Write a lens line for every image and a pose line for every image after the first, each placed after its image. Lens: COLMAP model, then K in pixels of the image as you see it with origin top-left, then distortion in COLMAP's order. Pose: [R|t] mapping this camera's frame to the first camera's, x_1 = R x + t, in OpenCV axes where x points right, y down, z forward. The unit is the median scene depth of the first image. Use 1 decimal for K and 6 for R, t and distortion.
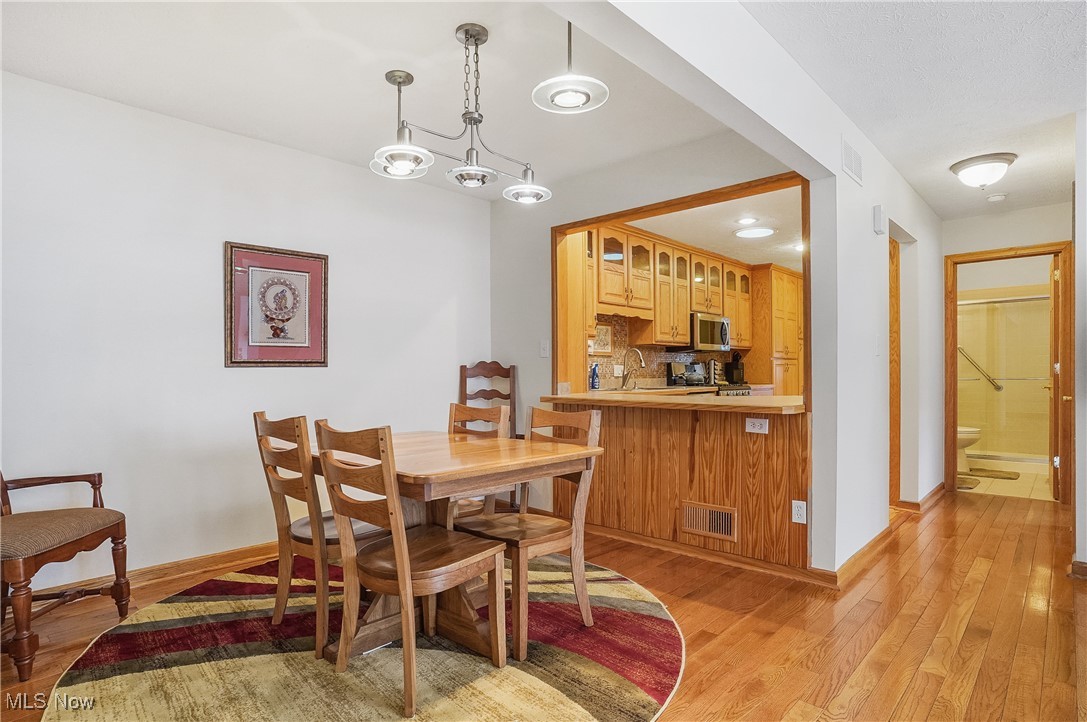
lens RADIAL K [[568.3, 0, 540.9], [0, 568.3, 372.2], [0, 0, 1]] dist [-0.061709, 0.019514]
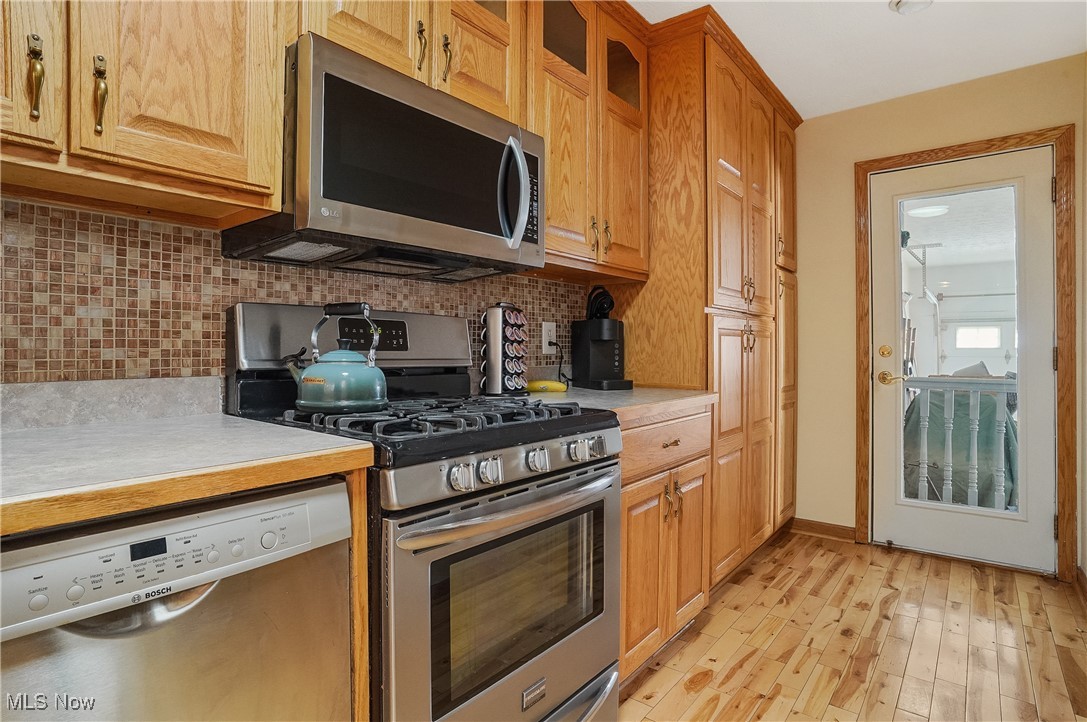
lens RADIAL K [[568.3, 0, 525.5], [0, 568.3, 347.0], [0, 0, 1]] dist [-0.061709, 0.019514]
pose [[0.997231, 0.009844, 0.073705, 0.283664], [-0.009686, 0.999950, -0.002502, -0.001175], [-0.073726, 0.001781, 0.997277, 0.688063]]
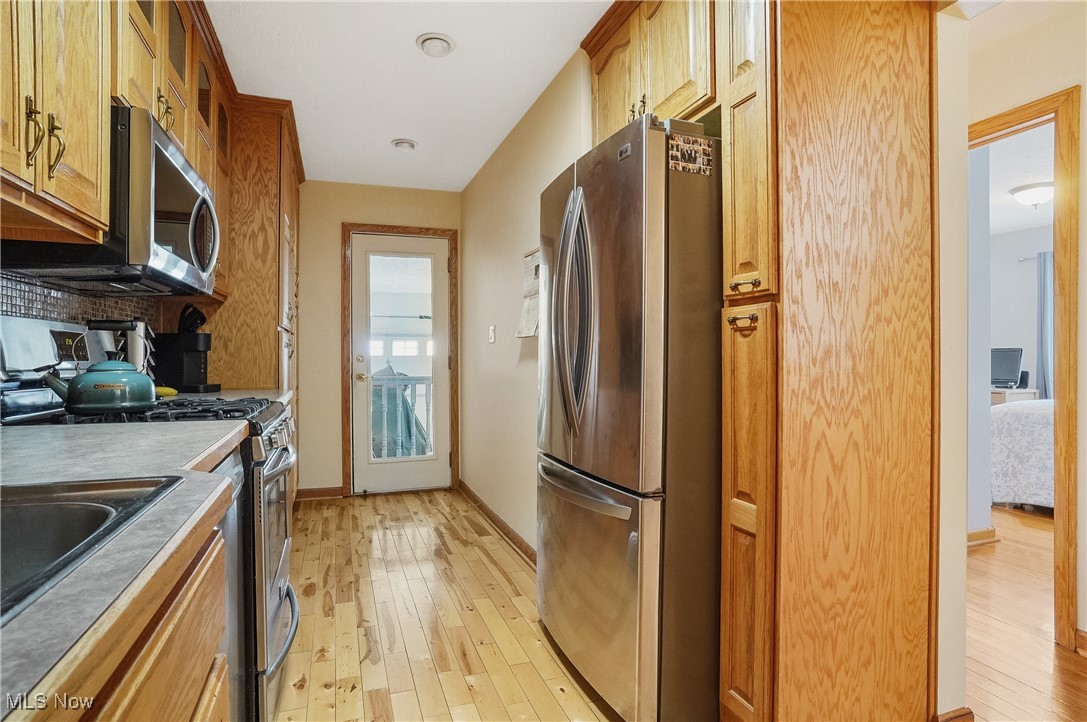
lens RADIAL K [[568.3, 0, 539.4], [0, 568.3, 355.7], [0, 0, 1]] dist [-0.061709, 0.019514]
pose [[0.450430, 0.007283, 0.892782, 0.124141], [-0.000650, 0.999969, -0.007829, -0.000290], [-0.892812, 0.002946, 0.450421, 0.636545]]
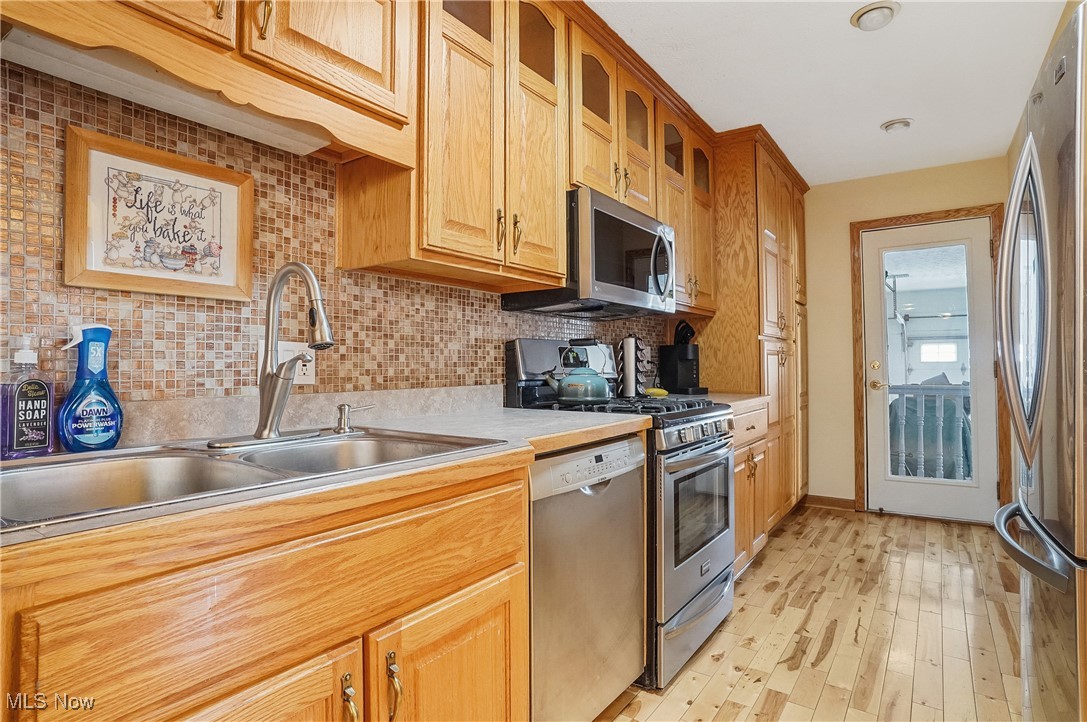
lens RADIAL K [[568.3, 0, 537.2], [0, 568.3, 356.2], [0, 0, 1]] dist [-0.061709, 0.019514]
pose [[0.990705, 0.002174, 0.136012, 0.171998], [0.000280, 0.999838, -0.018018, -0.000525], [-0.136029, 0.017889, 0.990543, 0.576848]]
